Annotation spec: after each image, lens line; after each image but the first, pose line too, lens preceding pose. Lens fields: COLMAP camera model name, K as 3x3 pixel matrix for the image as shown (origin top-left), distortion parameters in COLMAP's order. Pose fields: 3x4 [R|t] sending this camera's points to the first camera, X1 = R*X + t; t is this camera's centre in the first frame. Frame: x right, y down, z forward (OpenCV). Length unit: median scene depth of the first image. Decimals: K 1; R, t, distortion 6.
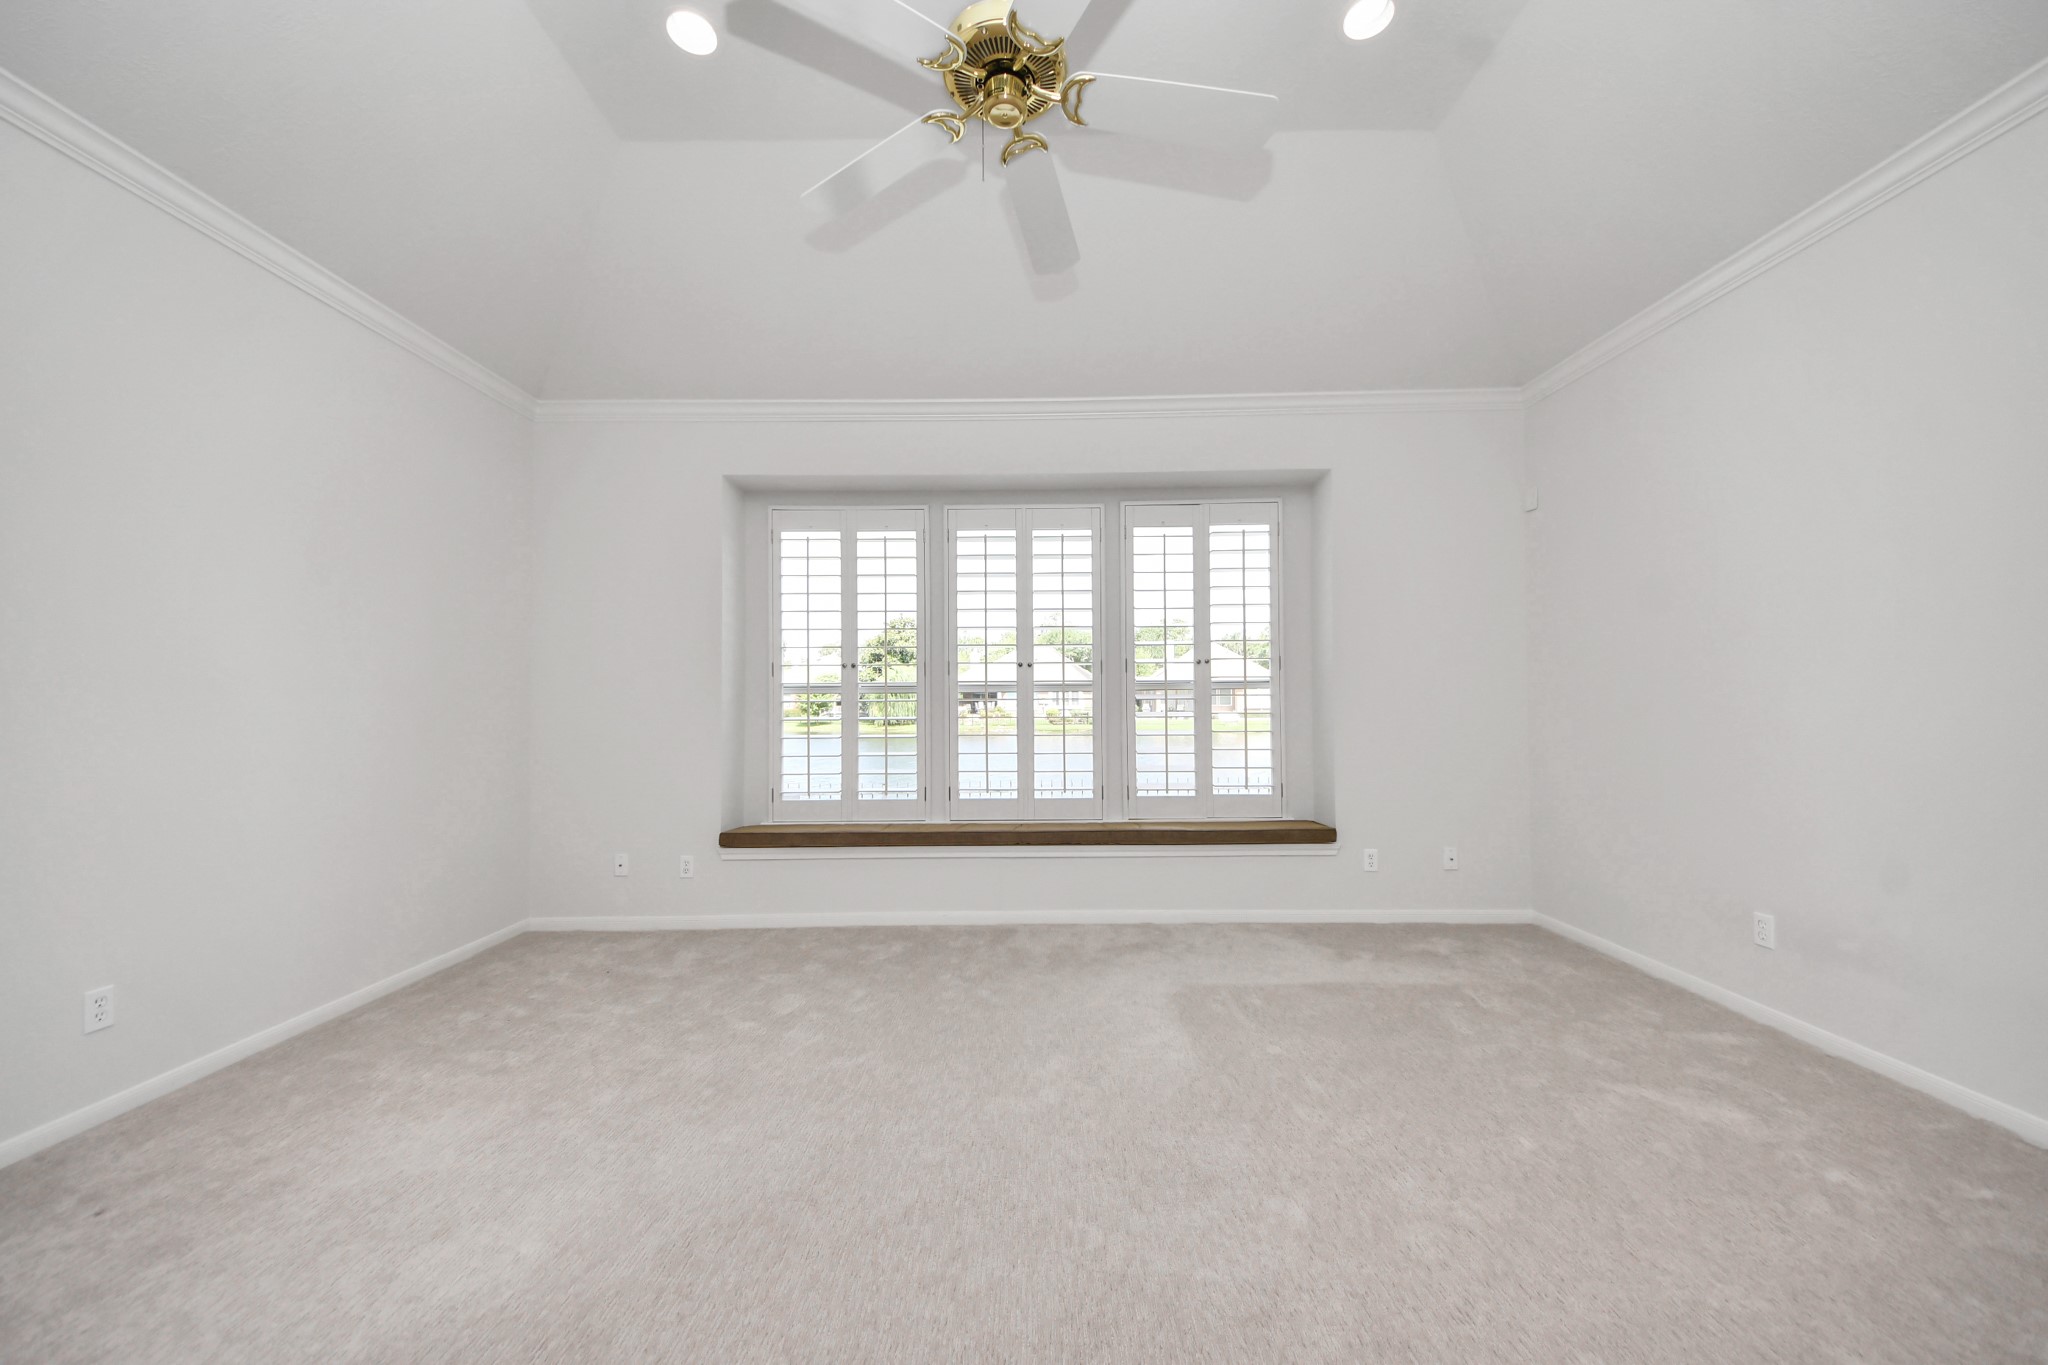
lens RADIAL K [[701.4, 0, 1046.5], [0, 701.4, 699.1], [0, 0, 1]] dist [0.000514, -0.002854]
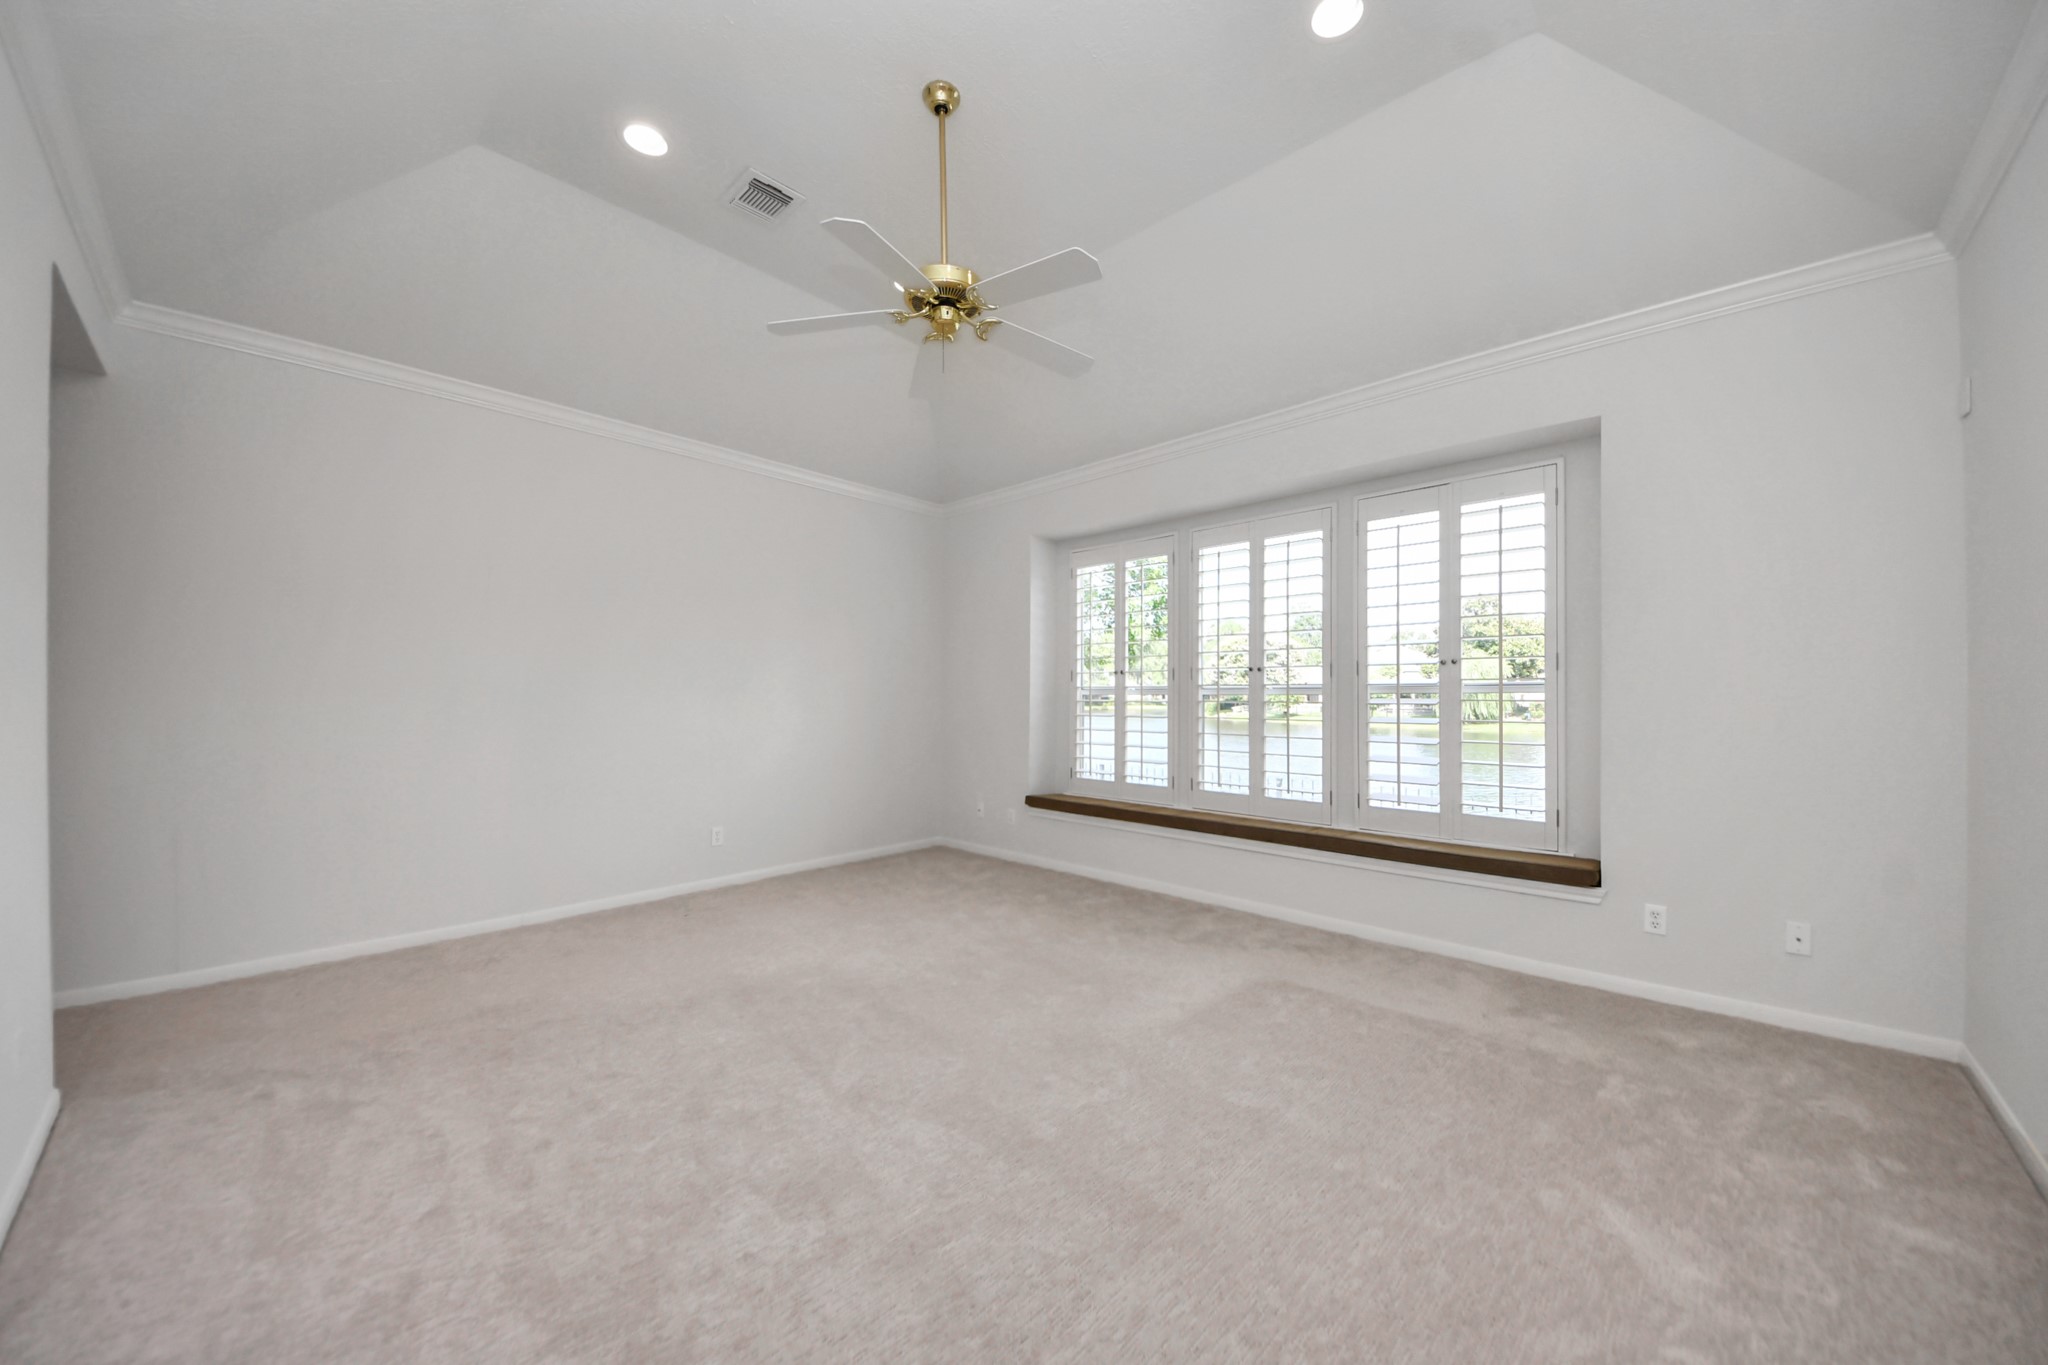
lens RADIAL K [[695.6, 0, 1011.3], [0, 695.6, 699.6], [0, 0, 1]] dist [-0.044032, 0.000024]
pose [[0.717840, 0.011385, -0.696115, 0.428066], [-0.010796, 0.999928, 0.005221, -0.003834], [0.696125, 0.003767, 0.717911, -0.000813]]
